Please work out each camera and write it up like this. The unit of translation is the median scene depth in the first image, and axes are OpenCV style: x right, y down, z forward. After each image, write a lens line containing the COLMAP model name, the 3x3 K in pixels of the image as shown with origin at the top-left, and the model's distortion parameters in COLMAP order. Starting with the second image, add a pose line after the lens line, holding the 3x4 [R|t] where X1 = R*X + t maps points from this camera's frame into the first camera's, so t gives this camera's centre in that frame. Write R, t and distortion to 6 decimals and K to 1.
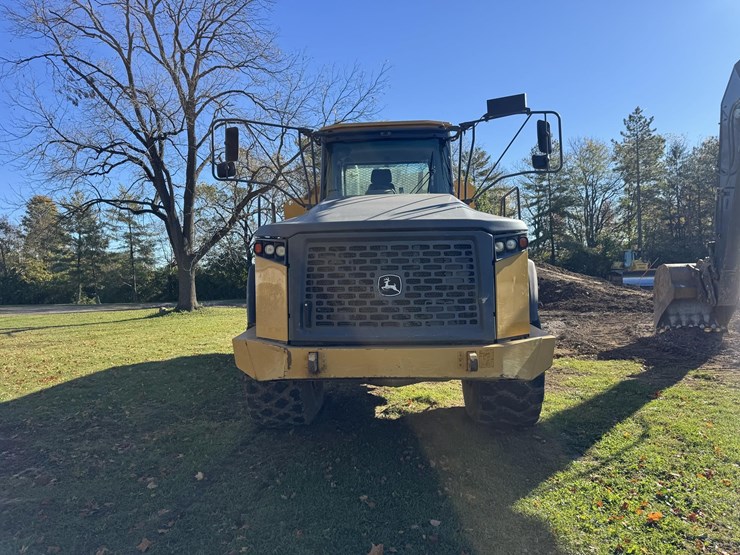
lens RADIAL K [[539.5, 0, 378.6], [0, 539.5, 248.9], [0, 0, 1]] dist [-0.149485, 0.528556]
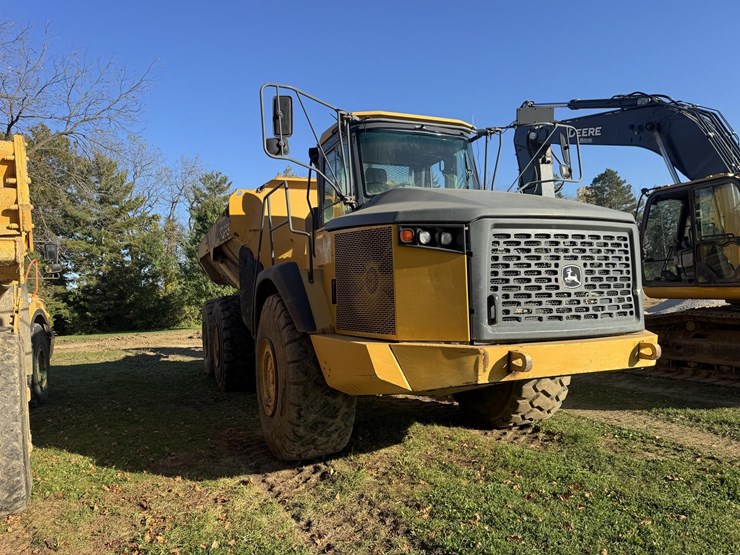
lens RADIAL K [[533.2, 0, 370.0], [0, 533.2, 277.5], [0, 0, 1]] dist [0.088908, -0.115067]
pose [[0.865132, 0.009034, 0.501463, -0.756058], [-0.005664, 0.999950, -0.008242, 0.078922], [-0.501513, 0.004291, 0.865140, 0.355541]]
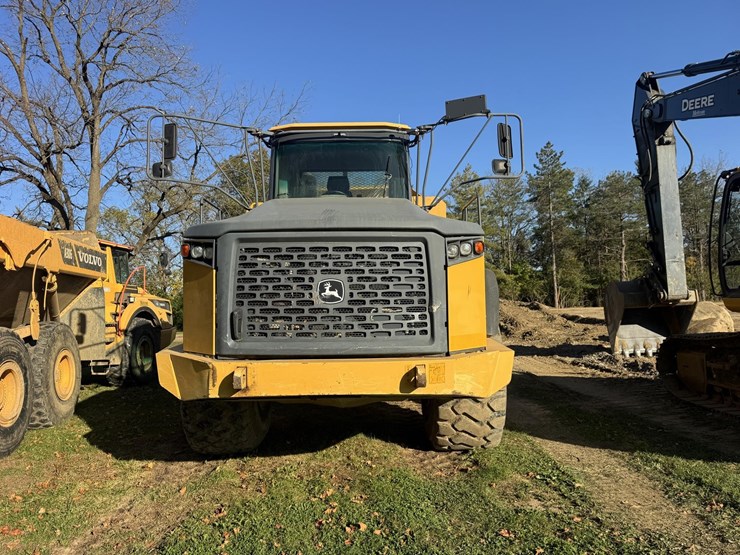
lens RADIAL K [[535.7, 0, 362.1], [0, 535.7, 271.9], [0, 0, 1]] dist [0.049400, 0.000264]
pose [[0.992057, 0.011702, 0.125246, -0.039063], [-0.010170, 0.999865, -0.012867, 0.046110], [-0.125380, 0.011491, 0.992042, 0.113858]]
